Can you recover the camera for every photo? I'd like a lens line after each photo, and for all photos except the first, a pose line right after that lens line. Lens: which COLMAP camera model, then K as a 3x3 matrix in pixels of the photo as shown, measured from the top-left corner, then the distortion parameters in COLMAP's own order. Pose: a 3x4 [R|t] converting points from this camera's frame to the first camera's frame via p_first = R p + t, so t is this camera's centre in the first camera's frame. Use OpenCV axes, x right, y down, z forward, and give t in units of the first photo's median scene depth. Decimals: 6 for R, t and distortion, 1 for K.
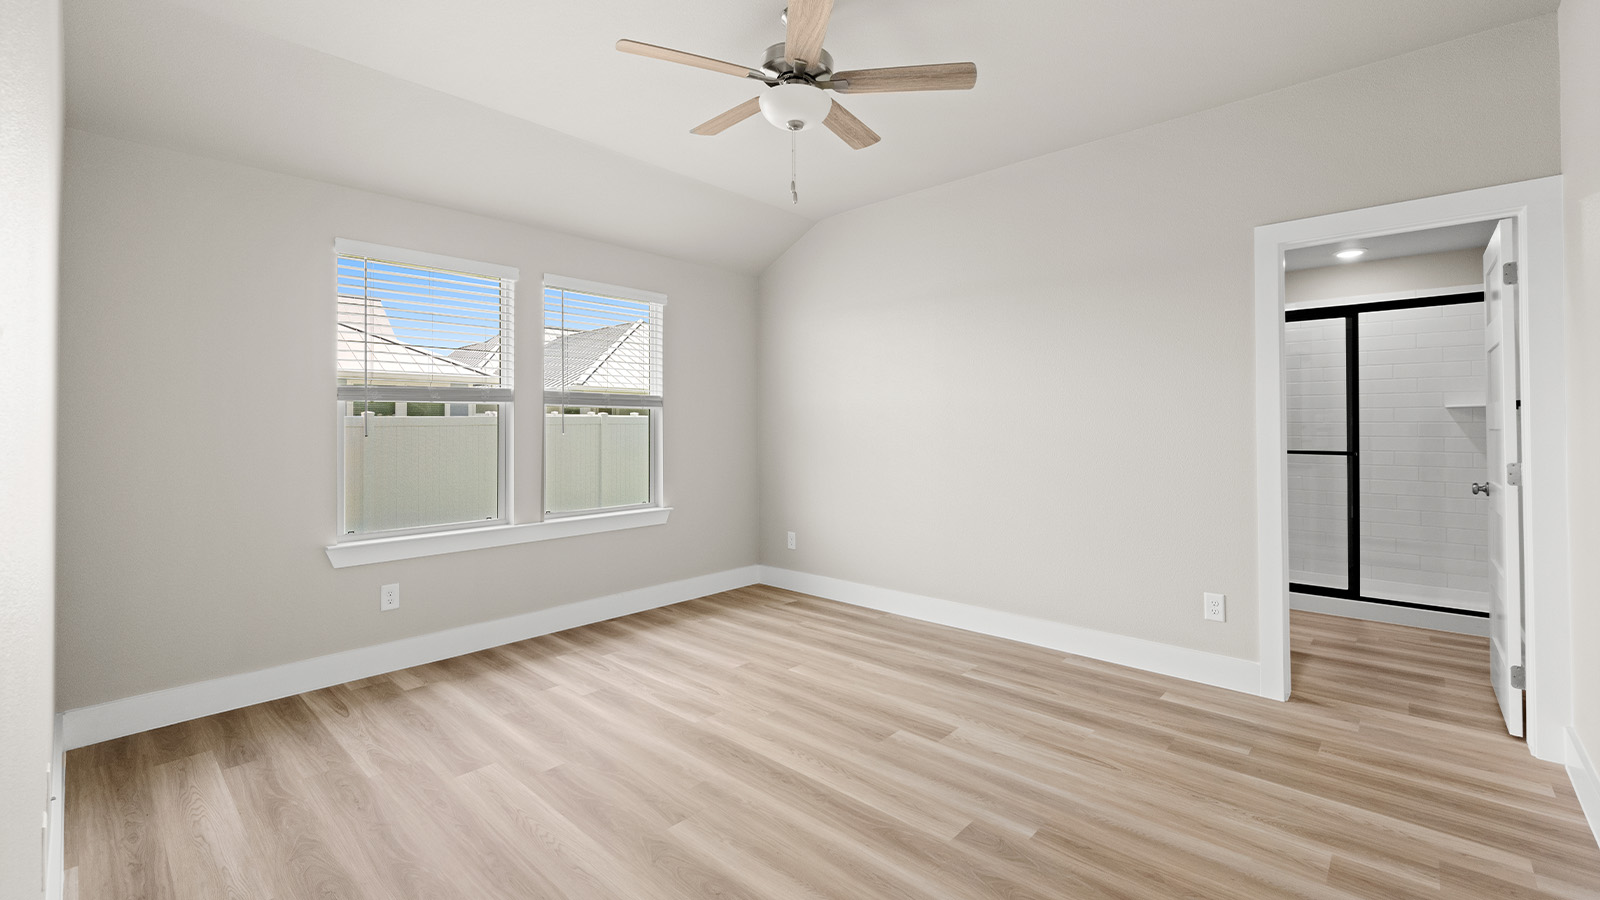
lens RADIAL K [[668.3, 0, 806.8], [0, 668.3, 425.2], [0, 0, 1]] dist [-0.003891, -0.000206]
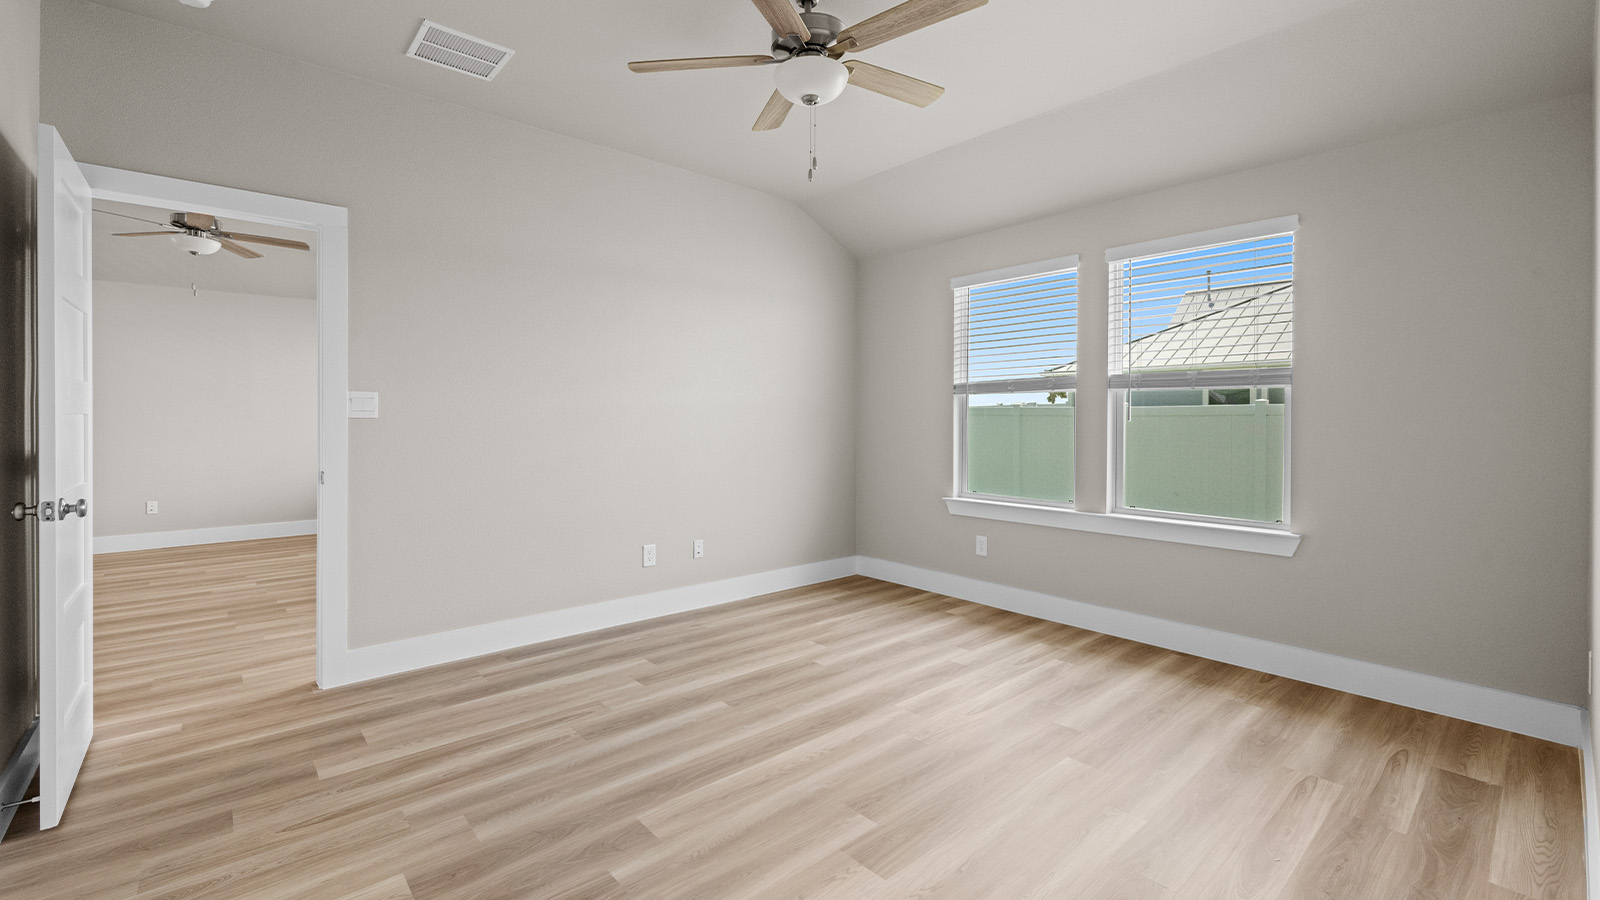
lens RADIAL K [[668.3, 0, 794.2], [0, 668.3, 435.3], [0, 0, 1]] dist [-0.003891, -0.000206]
pose [[-0.112450, 0.029028, -0.993233, 0.711104], [0.001582, 0.999577, 0.029035, 0.006720], [0.993656, 0.001693, -0.112448, 0.813889]]
